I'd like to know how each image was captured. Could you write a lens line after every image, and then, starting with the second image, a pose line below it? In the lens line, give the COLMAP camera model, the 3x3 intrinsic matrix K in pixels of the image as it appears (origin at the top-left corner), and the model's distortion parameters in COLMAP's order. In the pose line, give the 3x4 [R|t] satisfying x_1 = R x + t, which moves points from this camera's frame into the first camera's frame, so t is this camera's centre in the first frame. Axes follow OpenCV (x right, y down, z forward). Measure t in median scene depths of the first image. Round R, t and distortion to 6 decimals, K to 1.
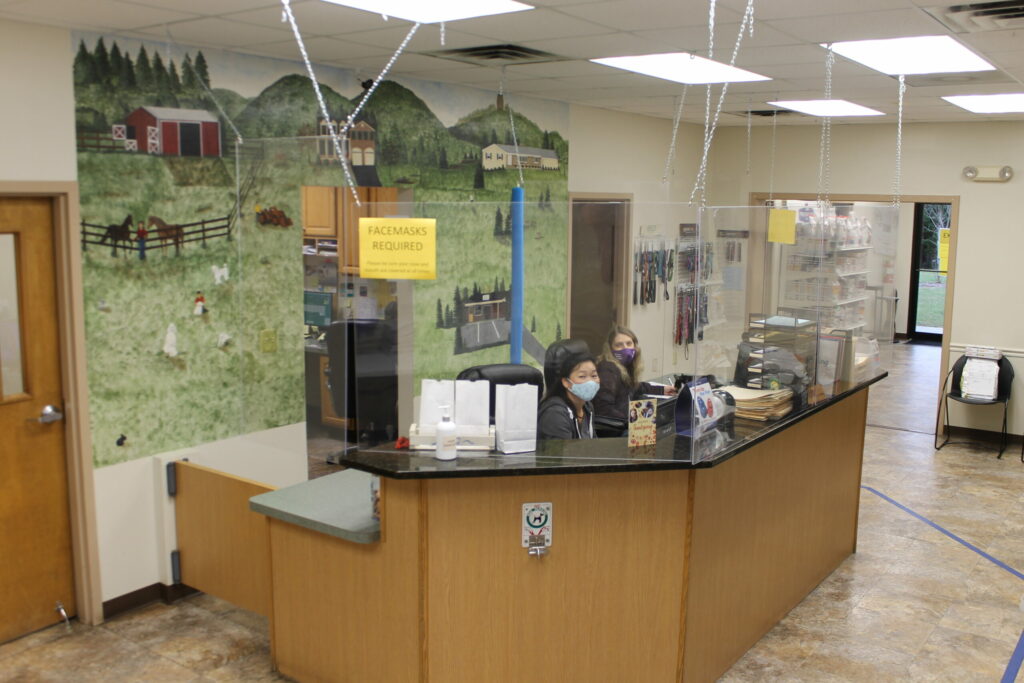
lens RADIAL K [[992.3, 0, 512.0], [0, 992.3, 341.5], [0, 0, 1]] dist [-0.008775, -0.006081]
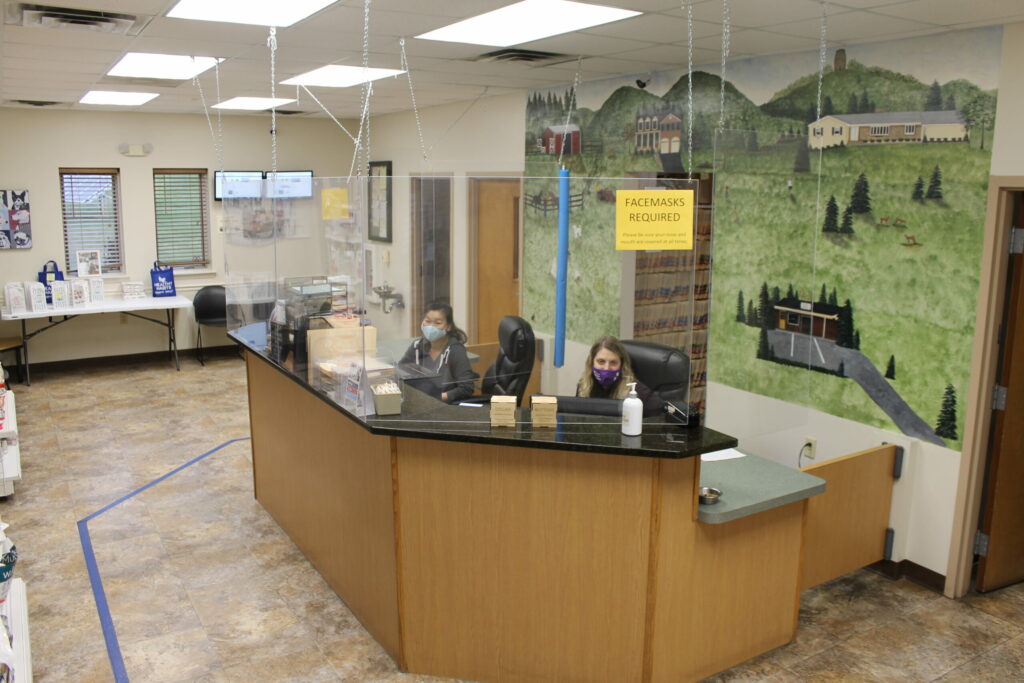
lens RADIAL K [[869.4, 0, 512.0], [0, 869.4, 341.5], [0, 0, 1]] dist [-0.037008, 0.012032]
pose [[-0.373720, 0.153975, -0.914672, 0.767419], [-0.154949, 0.961904, 0.225235, -0.148430], [0.914507, 0.225902, -0.335625, 1.089812]]
